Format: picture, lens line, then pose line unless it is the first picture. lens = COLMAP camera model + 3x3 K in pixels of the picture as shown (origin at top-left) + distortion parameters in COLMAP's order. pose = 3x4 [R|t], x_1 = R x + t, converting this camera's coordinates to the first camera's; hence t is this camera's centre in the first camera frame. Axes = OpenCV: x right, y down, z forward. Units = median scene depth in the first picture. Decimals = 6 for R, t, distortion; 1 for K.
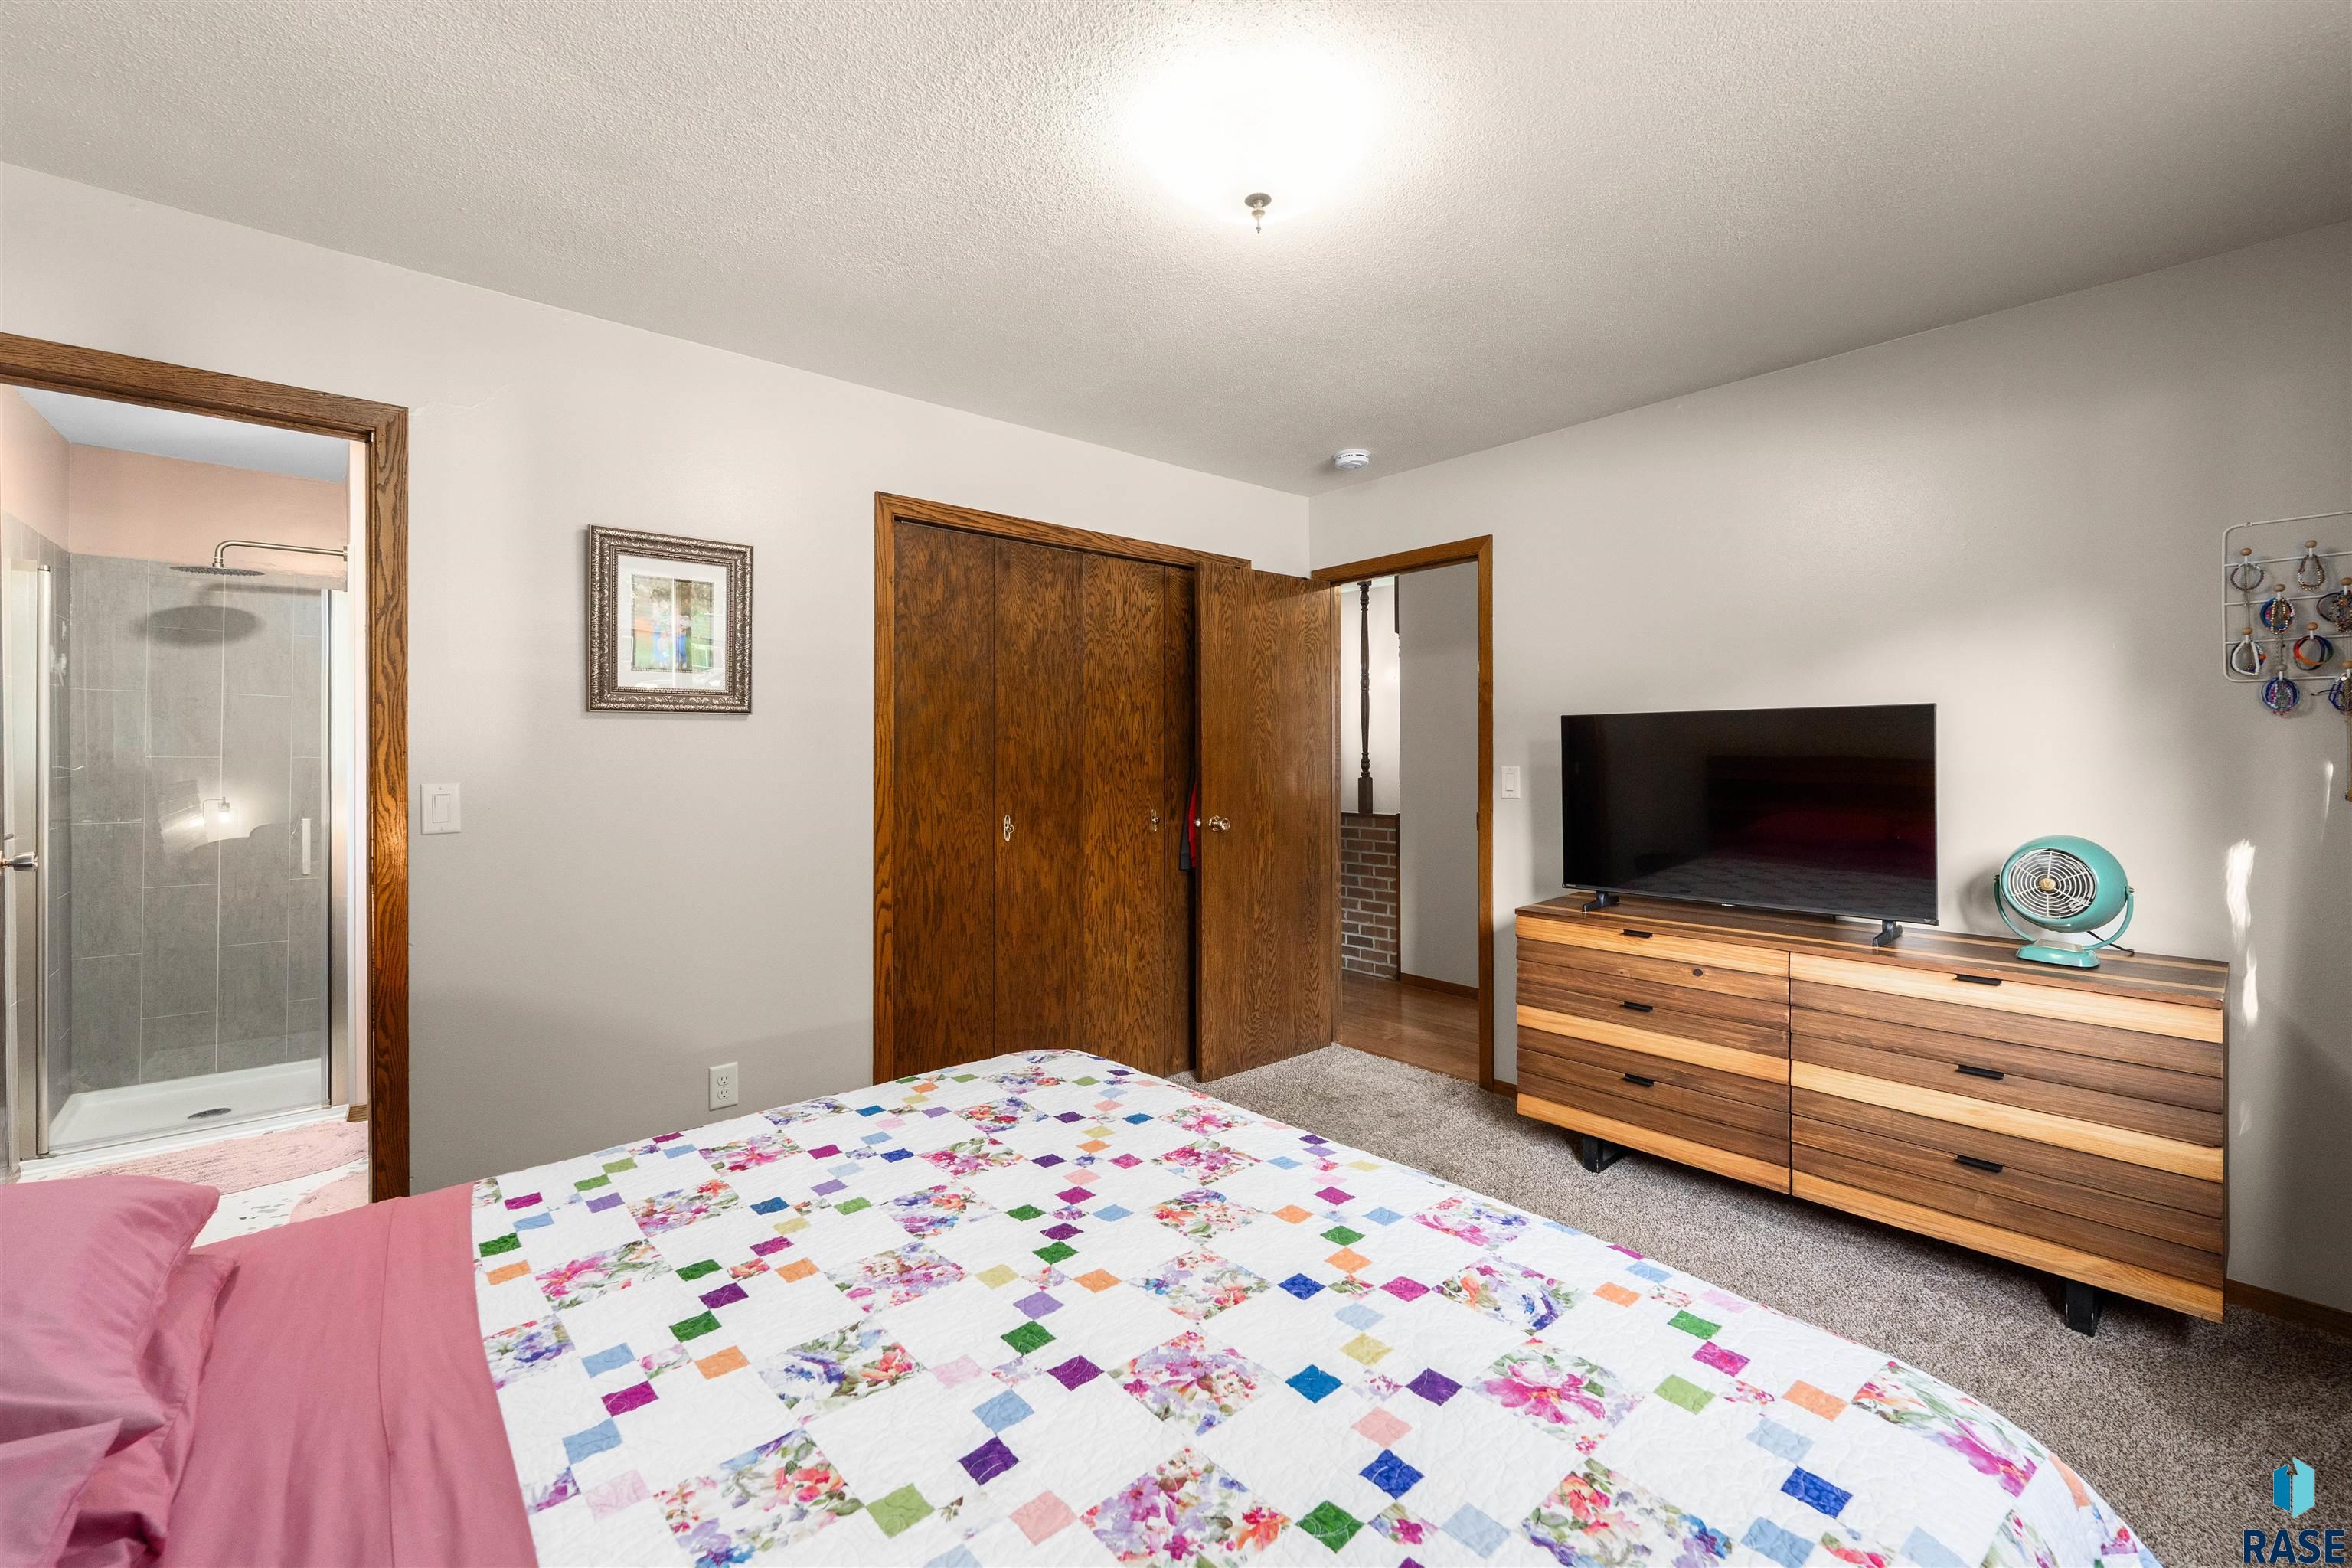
lens RADIAL K [[974.0, 0, 1172.8], [0, 974.0, 776.9], [0, 0, 1]] dist [0.002444, 0.000217]
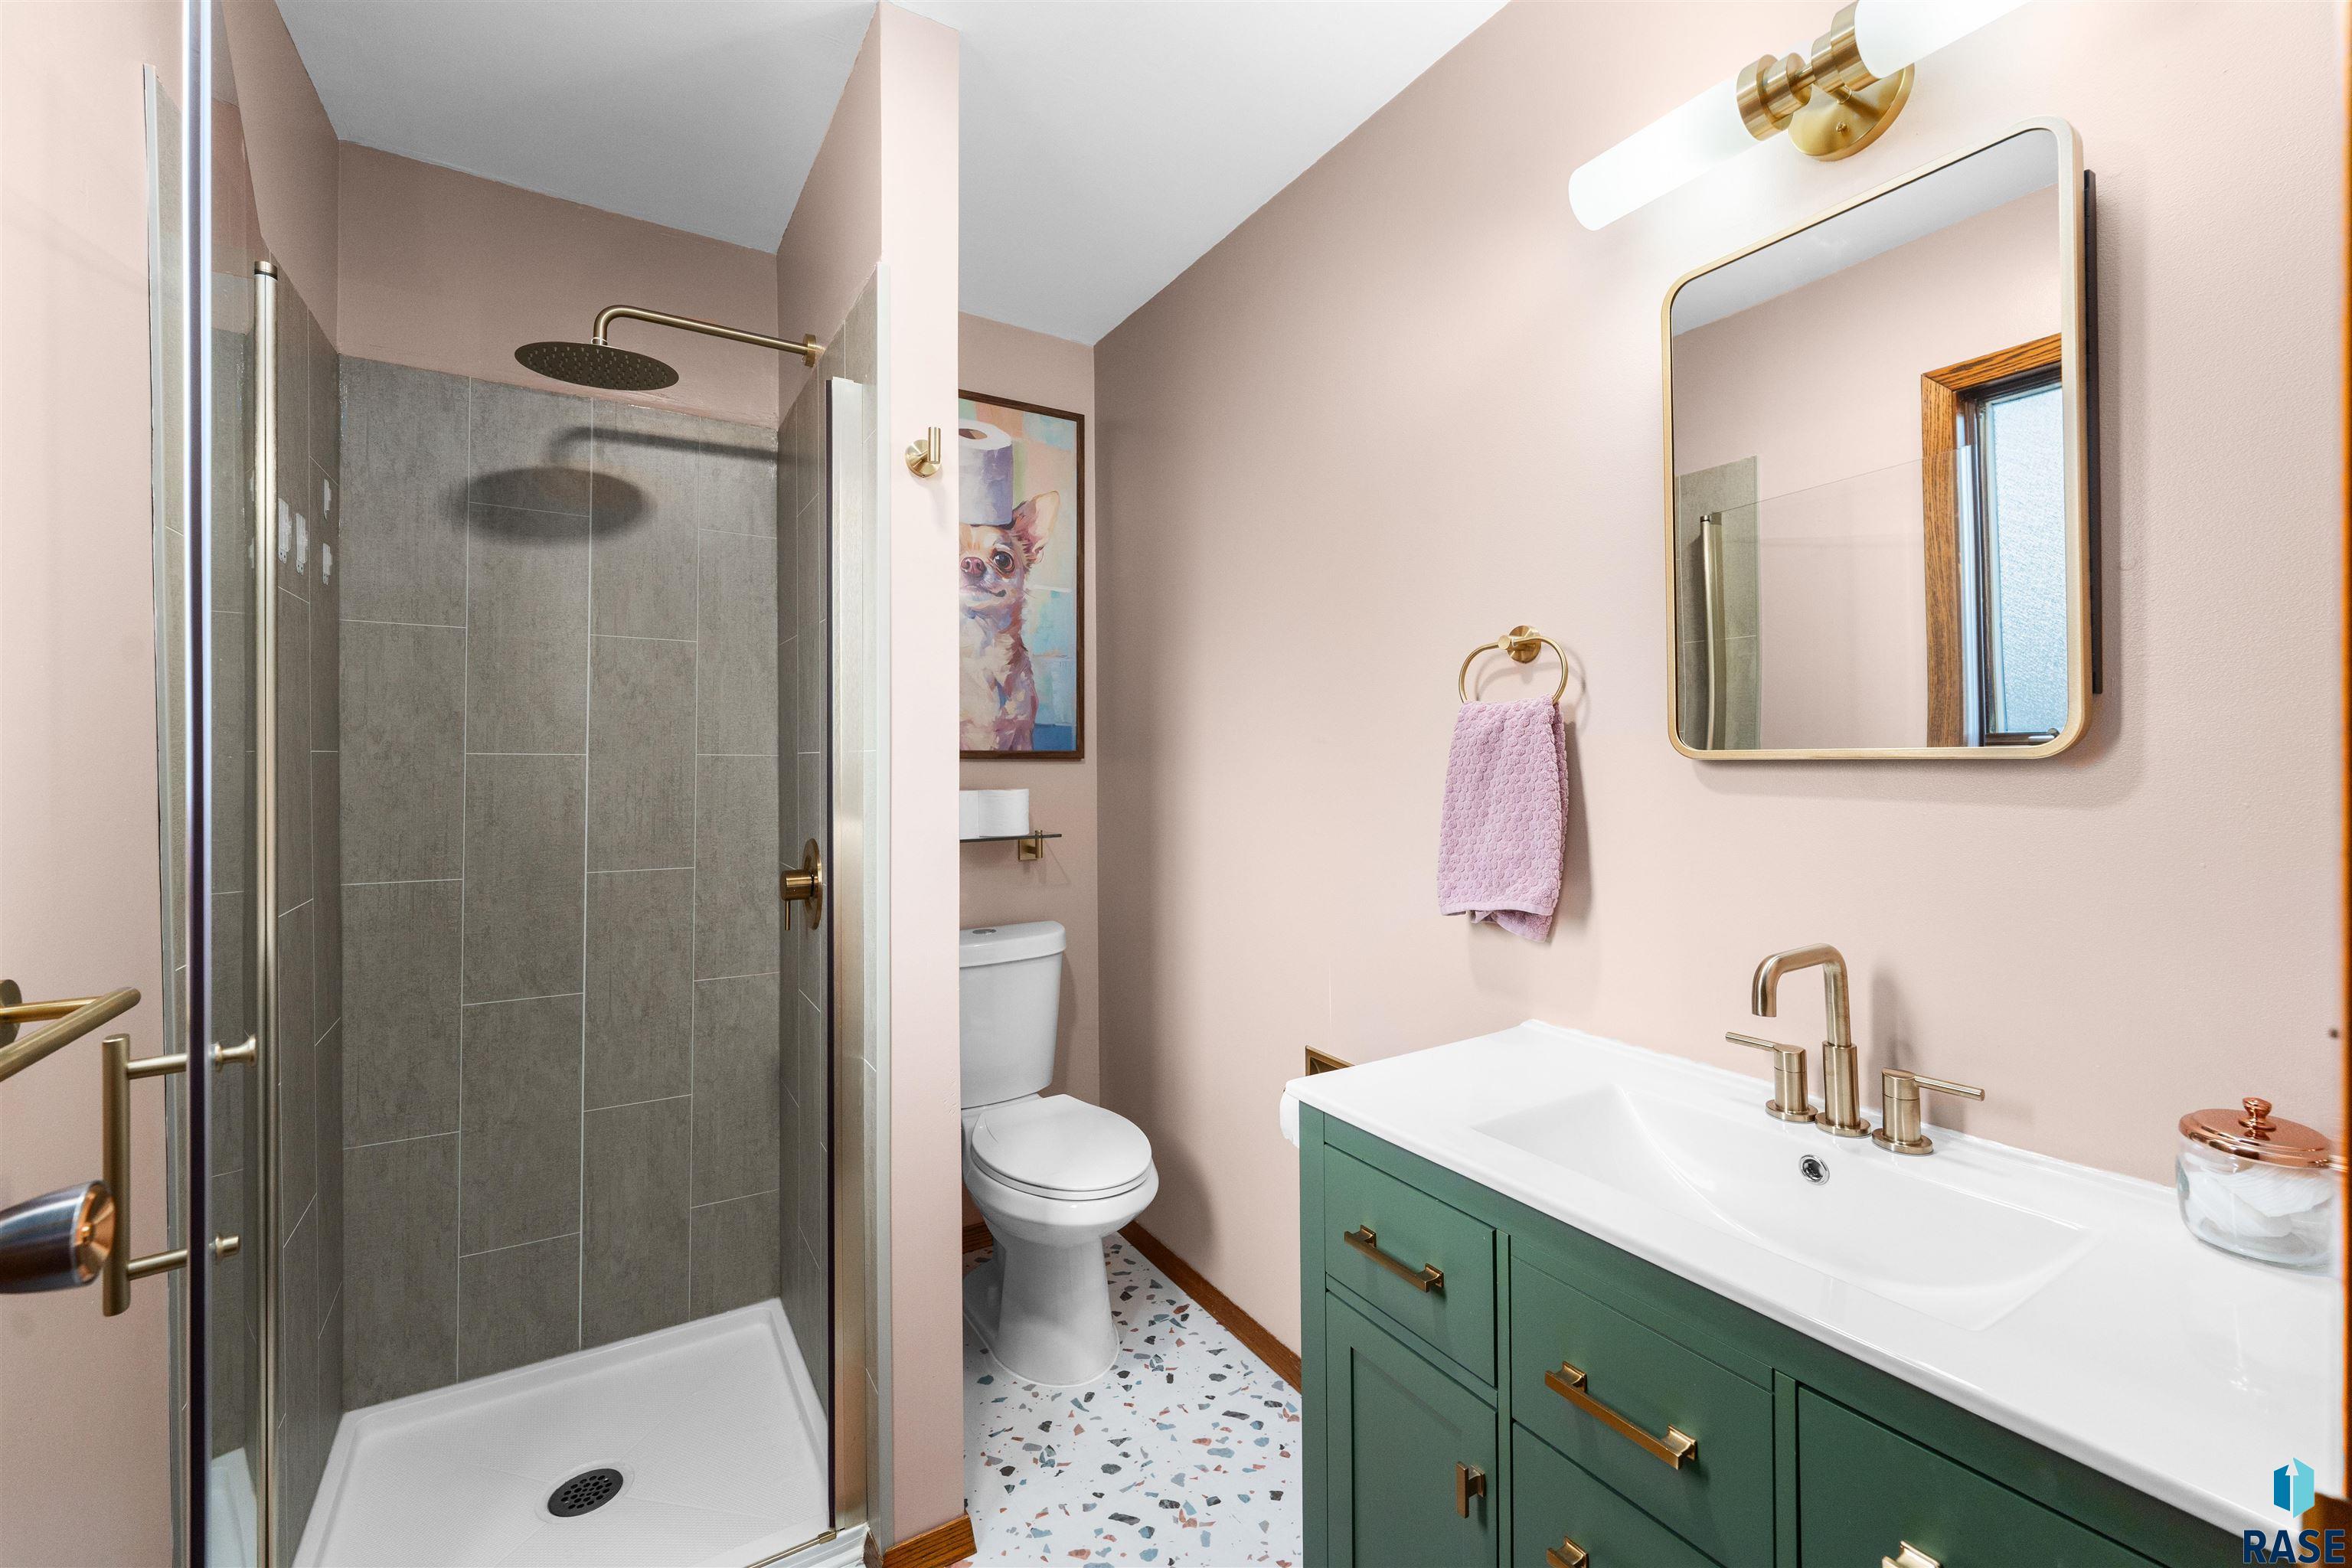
lens RADIAL K [[974.0, 0, 1181.4], [0, 974.0, 763.6], [0, 0, 1]] dist [0.002444, 0.000217]
pose [[0.985053, -0.000639, -0.172249, -0.581423], [0.000738, 1.000000, 0.000510, -0.015576], [0.172249, -0.000629, 0.985053, 0.549169]]
